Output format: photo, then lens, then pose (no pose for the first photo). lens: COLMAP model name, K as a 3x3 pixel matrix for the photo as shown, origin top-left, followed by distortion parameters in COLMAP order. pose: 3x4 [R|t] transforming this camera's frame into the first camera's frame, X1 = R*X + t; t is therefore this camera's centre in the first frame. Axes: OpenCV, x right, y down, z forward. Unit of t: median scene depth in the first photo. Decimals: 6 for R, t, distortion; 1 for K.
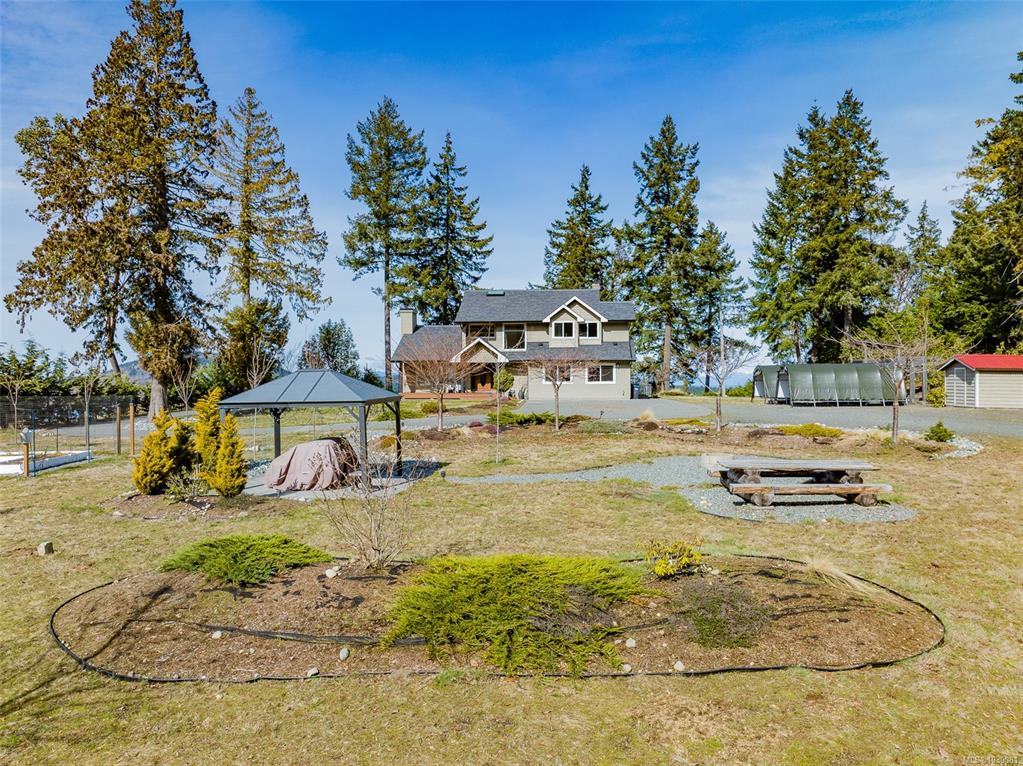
lens RADIAL K [[718.5, 0, 512.6], [0, 718.5, 383.5], [0, 0, 1]] dist [-0.037812, 0.004712]
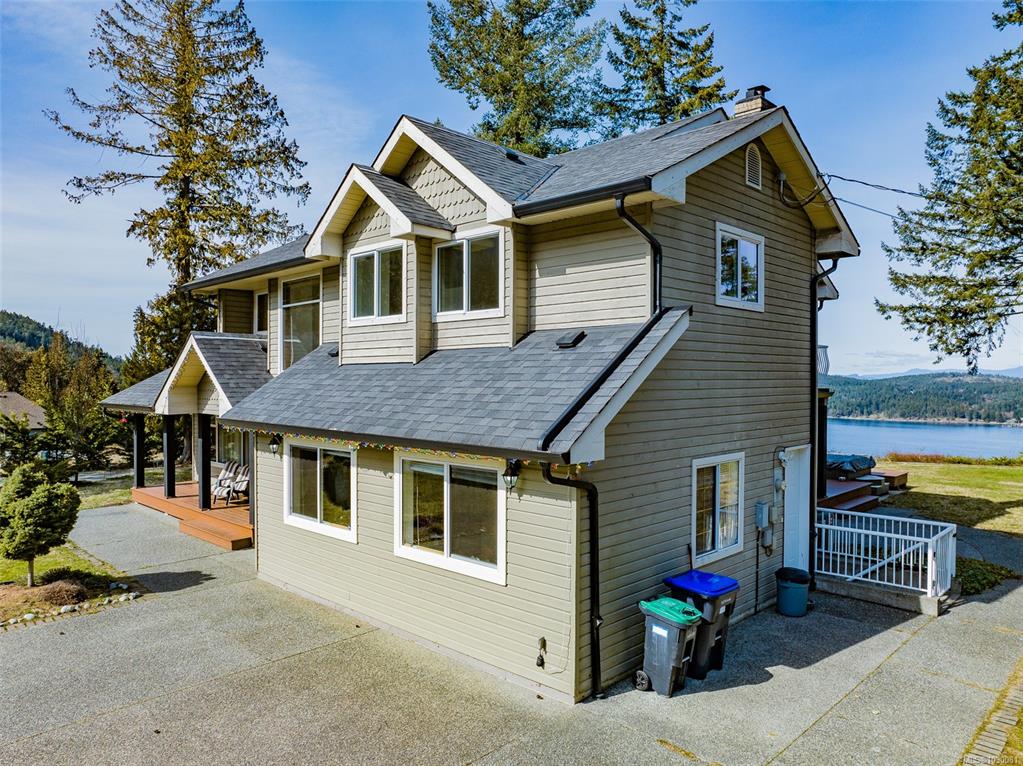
lens RADIAL K [[721.3, 0, 514.4], [0, 721.3, 383.0], [0, 0, 1]] dist [-0.037627, 0.000244]
pose [[0.764803, 0.006677, -0.644229, 0.175958], [-0.005139, 0.999978, 0.004263, -0.032521], [0.644243, 0.000051, 0.764821, 0.613763]]
